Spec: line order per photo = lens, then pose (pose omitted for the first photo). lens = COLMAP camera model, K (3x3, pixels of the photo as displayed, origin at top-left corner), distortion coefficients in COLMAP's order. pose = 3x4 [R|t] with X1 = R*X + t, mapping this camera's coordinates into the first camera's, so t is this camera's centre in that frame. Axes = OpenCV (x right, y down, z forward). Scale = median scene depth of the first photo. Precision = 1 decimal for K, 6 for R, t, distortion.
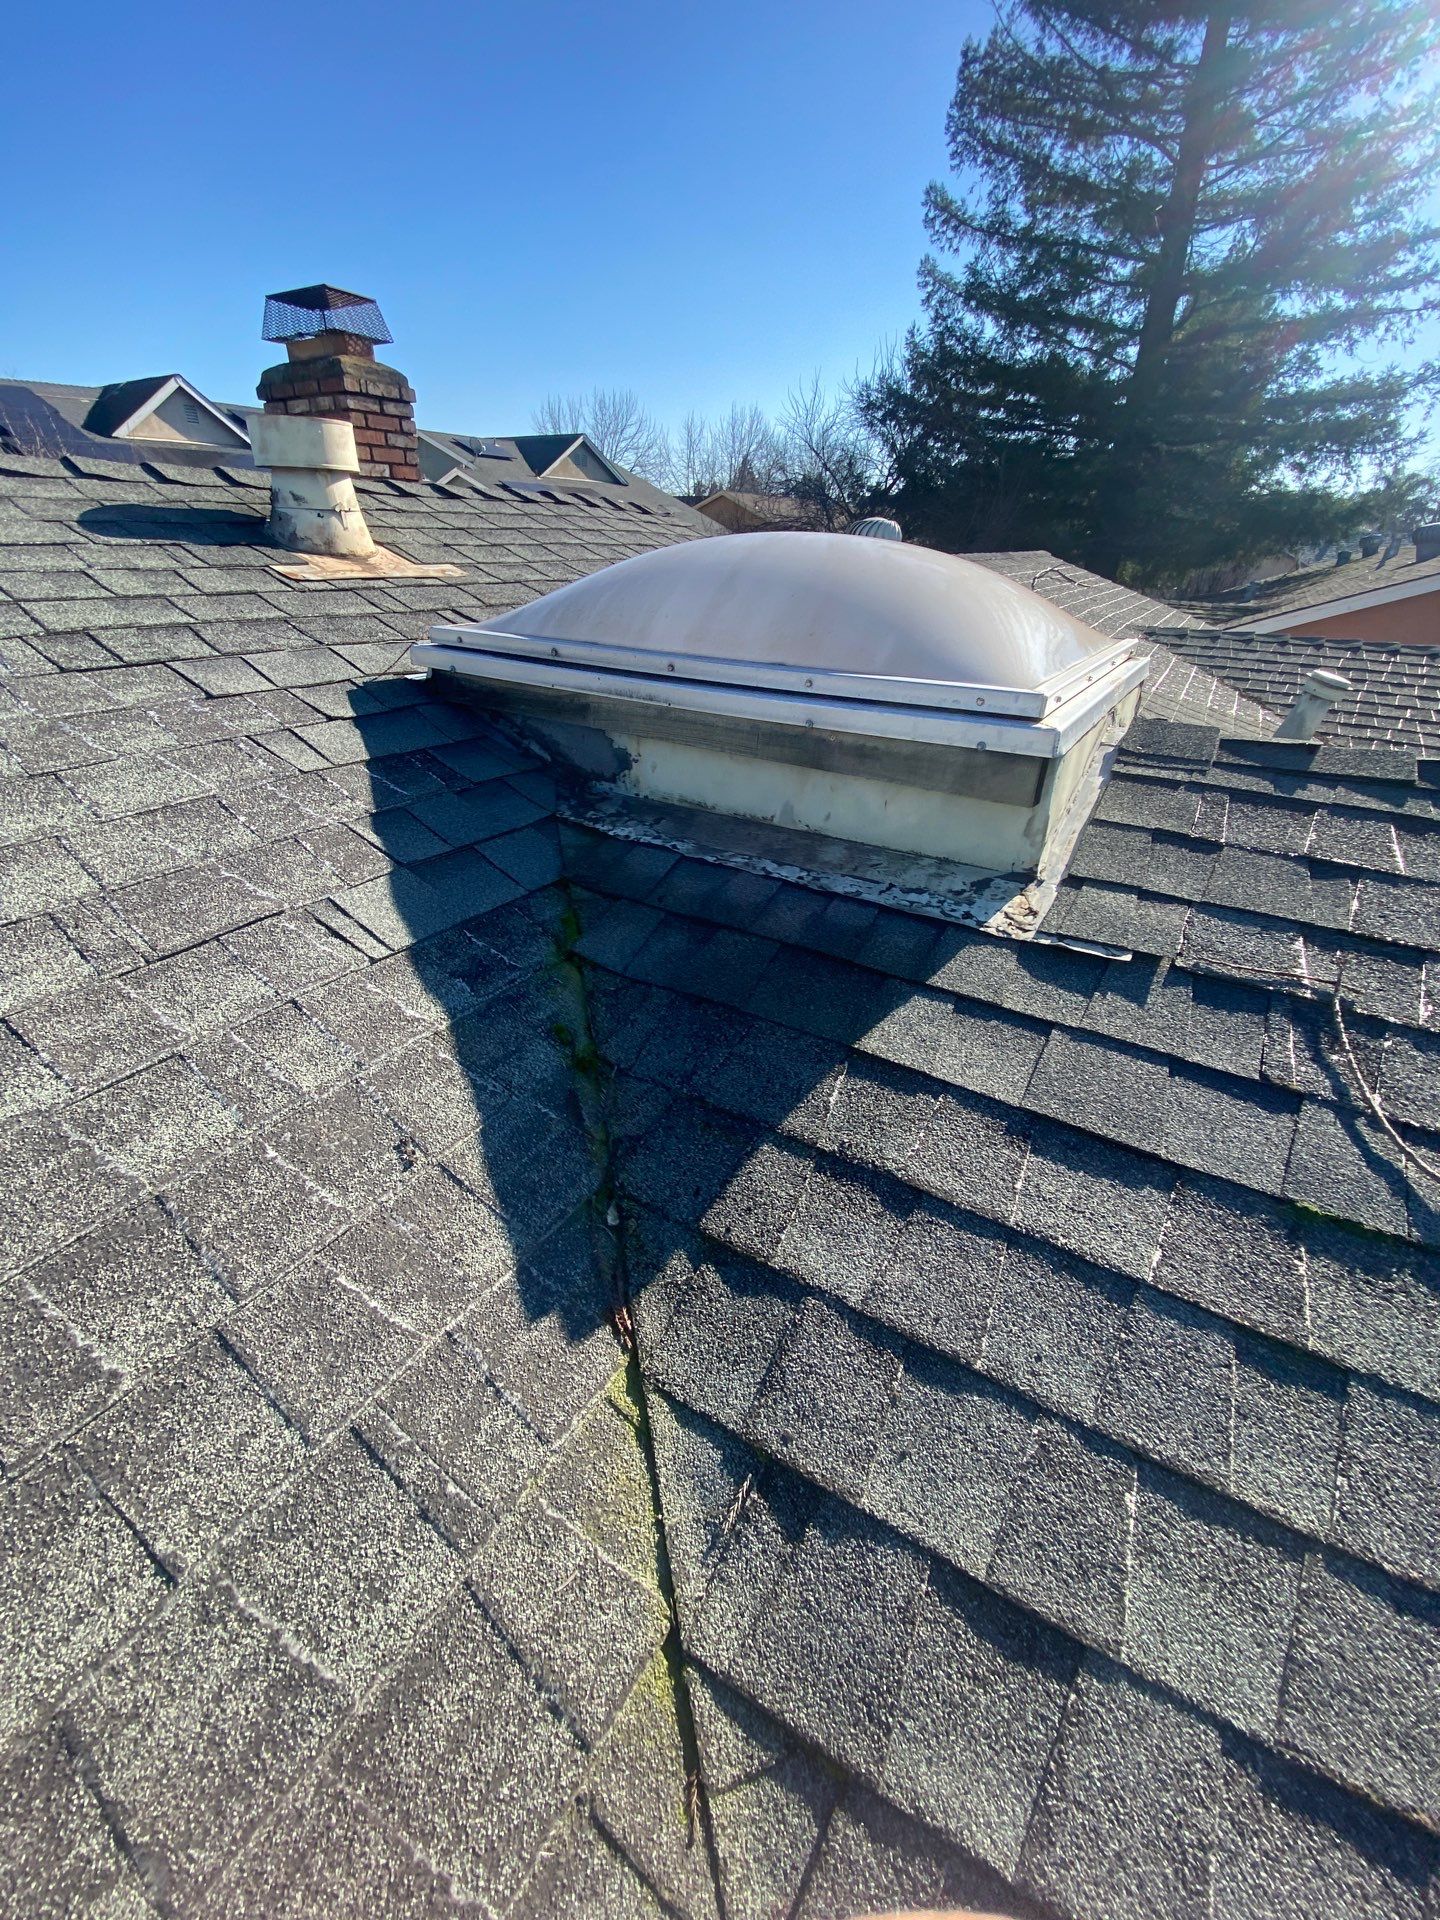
lens RADIAL K [[776.7, 0, 720.0], [0, 776.7, 960.0], [0, 0, 1]] dist [-0.002002, -0.000426]
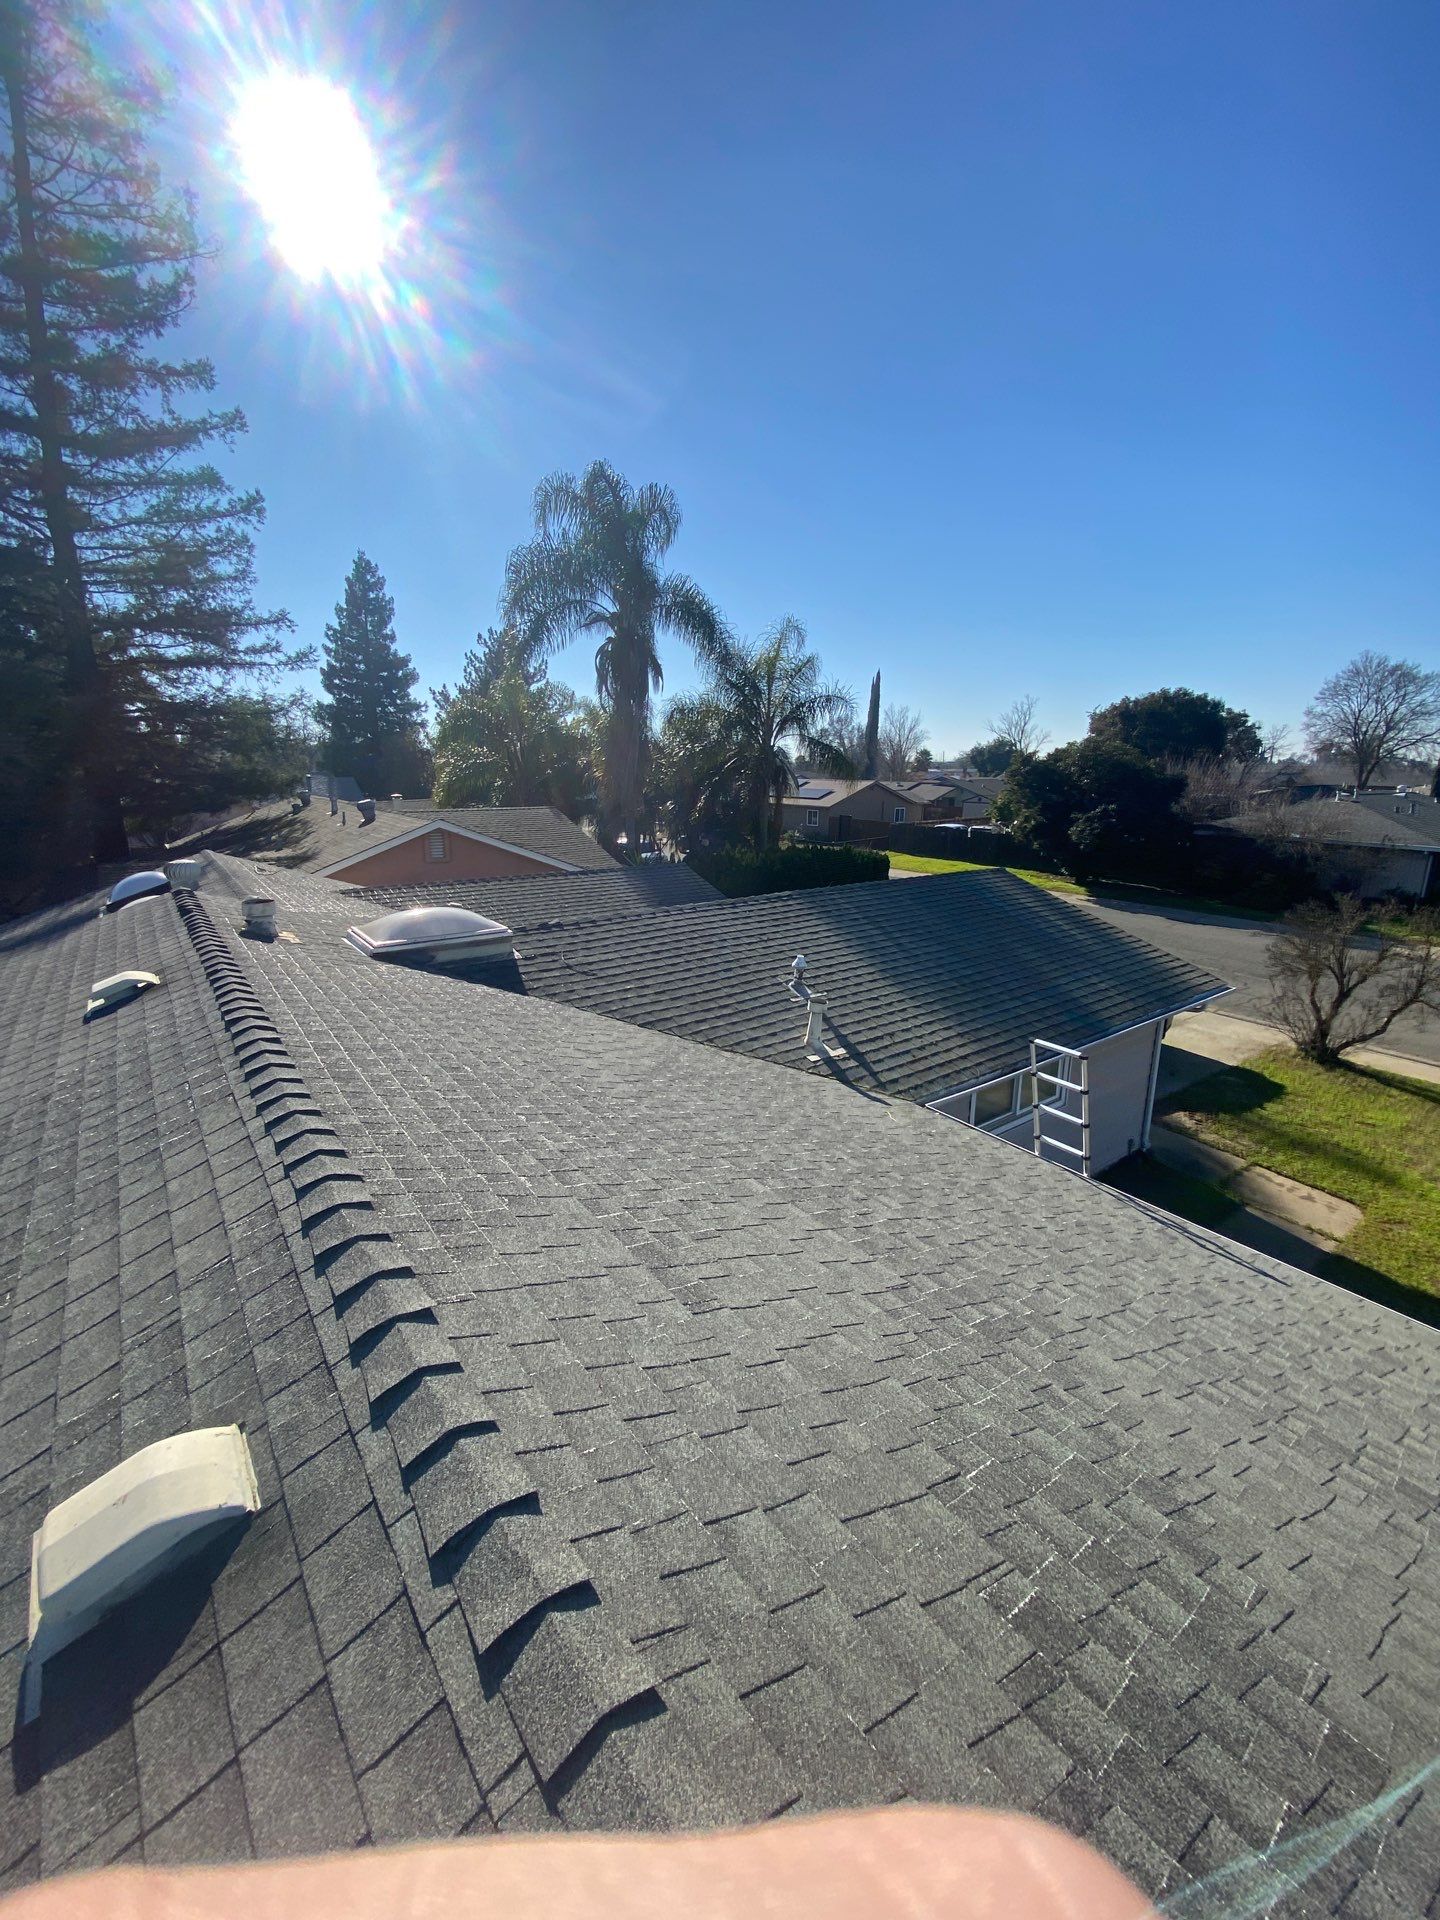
lens RADIAL K [[776.7, 0, 720.0], [0, 776.7, 960.0], [0, 0, 1]] dist [-0.002002, -0.000426]
pose [[0.369539, -0.244479, 0.896477, -6.275052], [0.440869, 0.895396, 0.062453, 0.408775], [-0.817970, 0.372150, 0.438667, -4.307048]]
